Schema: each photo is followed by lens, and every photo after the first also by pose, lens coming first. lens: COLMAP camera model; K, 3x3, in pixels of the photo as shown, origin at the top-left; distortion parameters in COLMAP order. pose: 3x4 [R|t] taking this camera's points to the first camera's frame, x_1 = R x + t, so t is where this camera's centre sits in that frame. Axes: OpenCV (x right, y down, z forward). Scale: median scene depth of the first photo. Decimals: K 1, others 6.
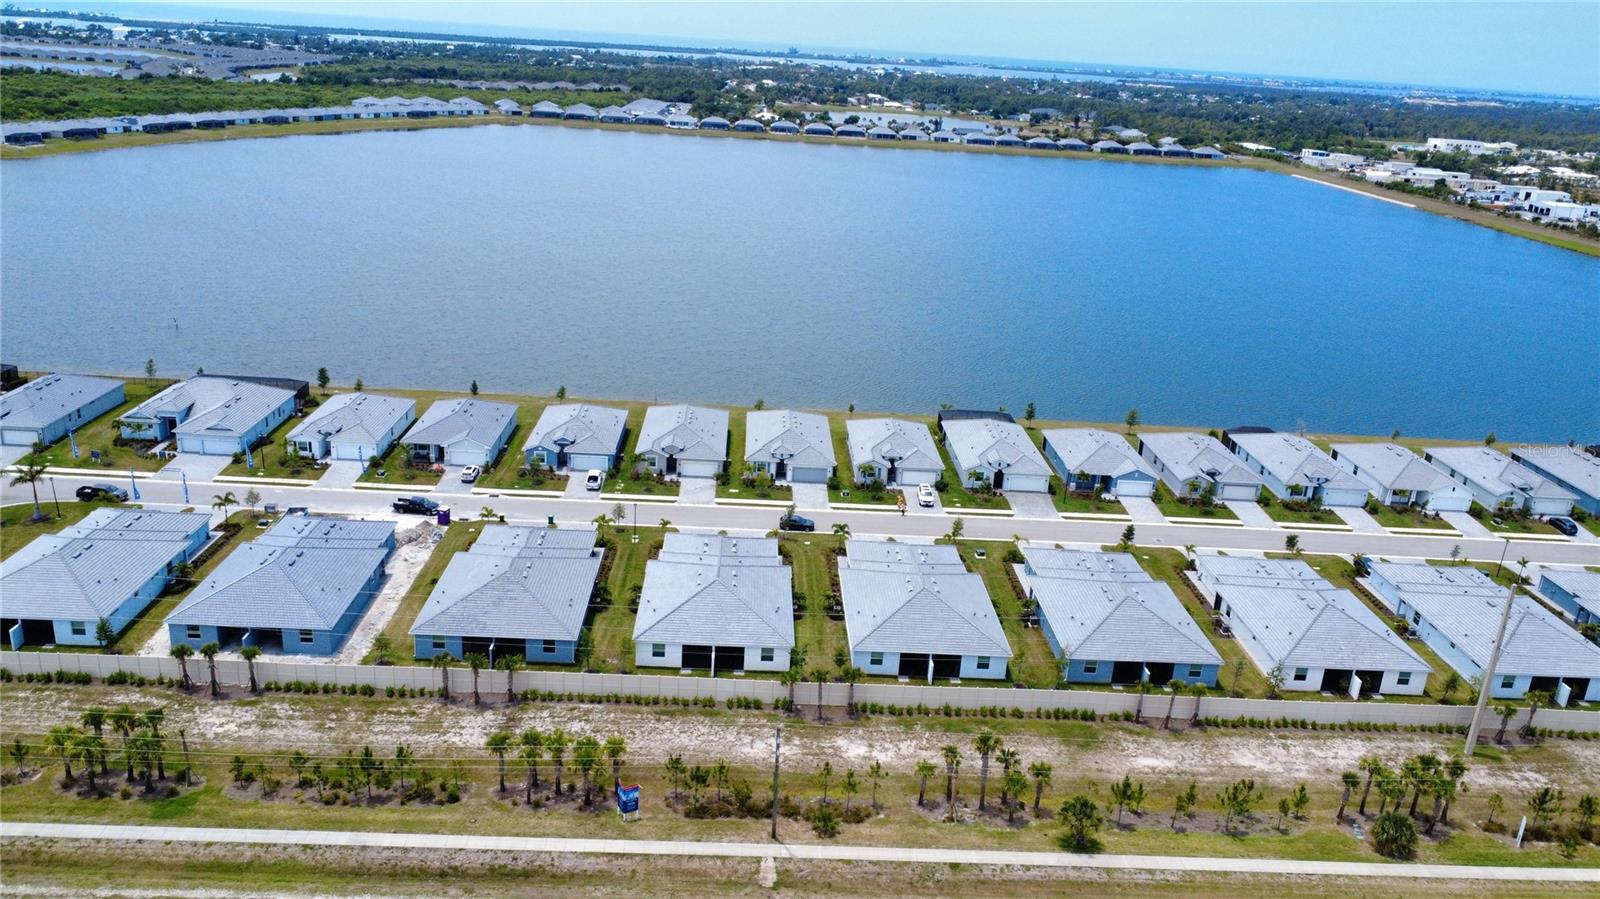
lens RADIAL K [[1209.7, 0, 801.1], [0, 1209.7, 450.7], [0, 0, 1]] dist [0.003801, -0.004425]
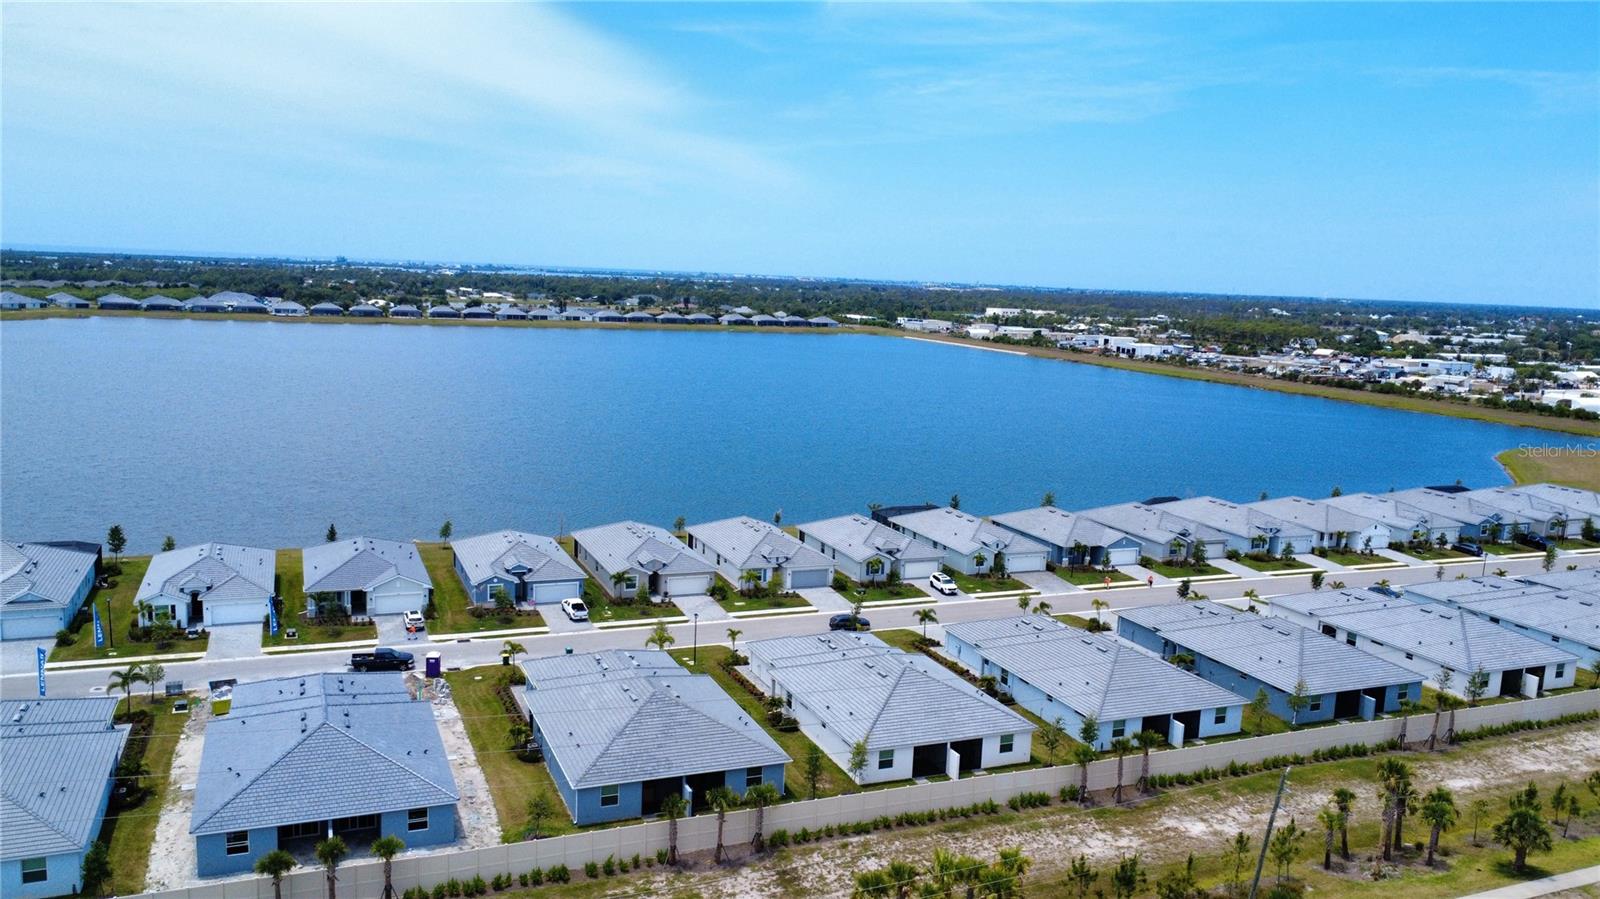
lens RADIAL K [[1209.7, 0, 801.1], [0, 1209.7, 450.7], [0, 0, 1]] dist [0.003801, -0.004425]
pose [[0.934571, -0.073015, 0.348205, -0.296725], [0.128399, 0.981974, -0.138709, 0.050162], [-0.331801, 0.174342, 0.927099, 0.187080]]
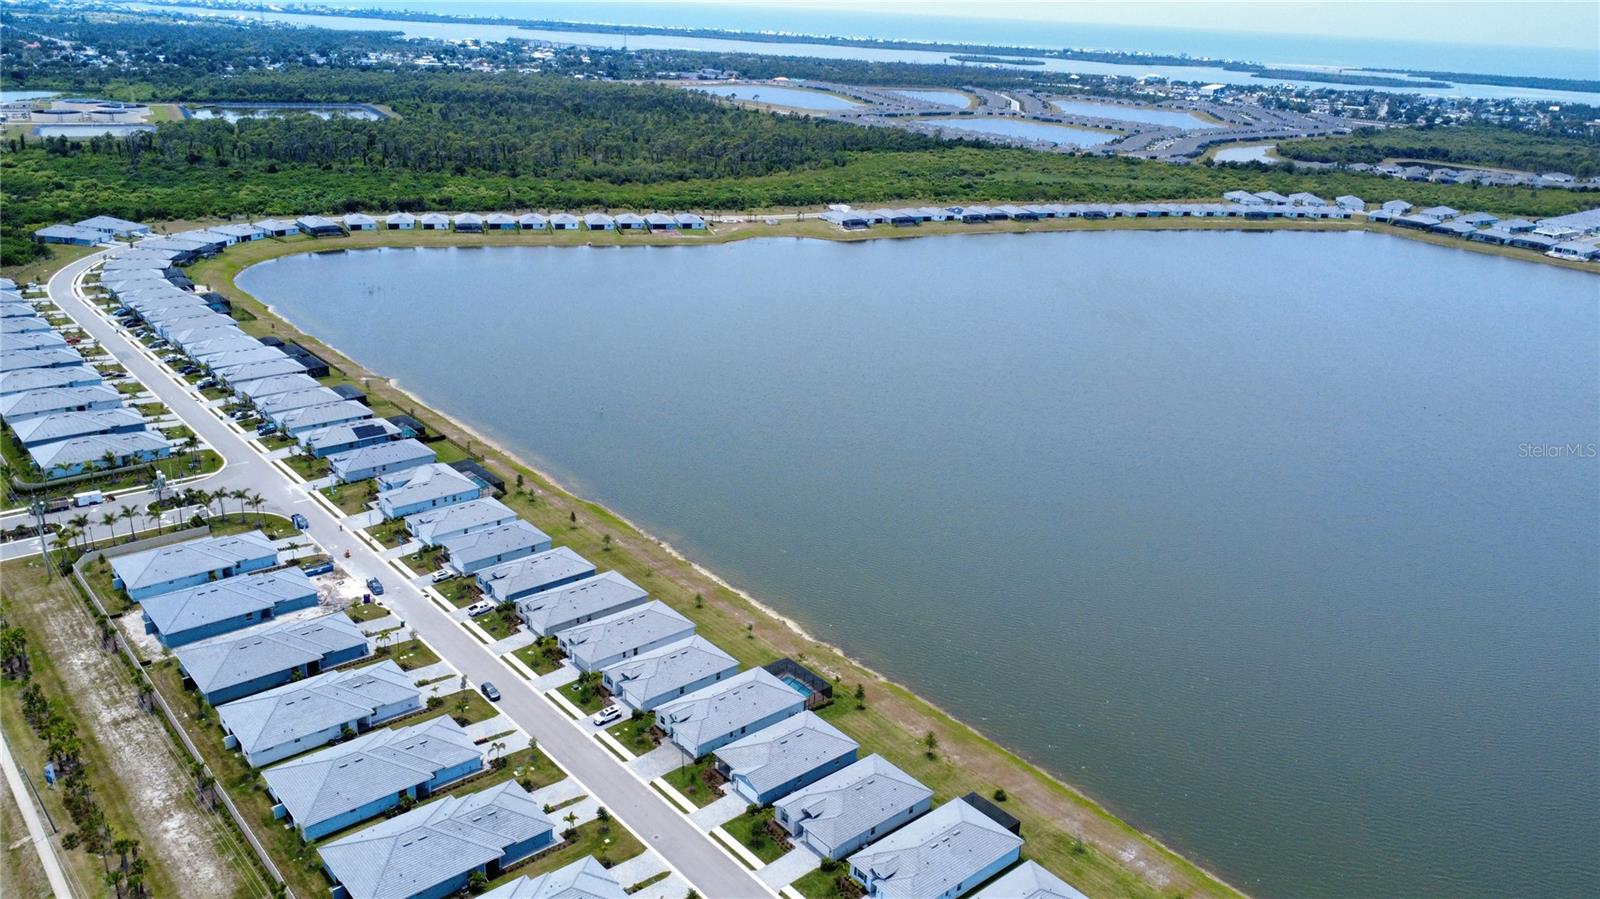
lens RADIAL K [[1209.7, 0, 801.1], [0, 1209.7, 450.7], [0, 0, 1]] dist [0.003801, -0.004425]
pose [[0.631073, 0.240808, -0.737400, 1.027119], [-0.258001, 0.961635, 0.093236, -0.369263], [0.731561, 0.131411, 0.668991, 0.307183]]
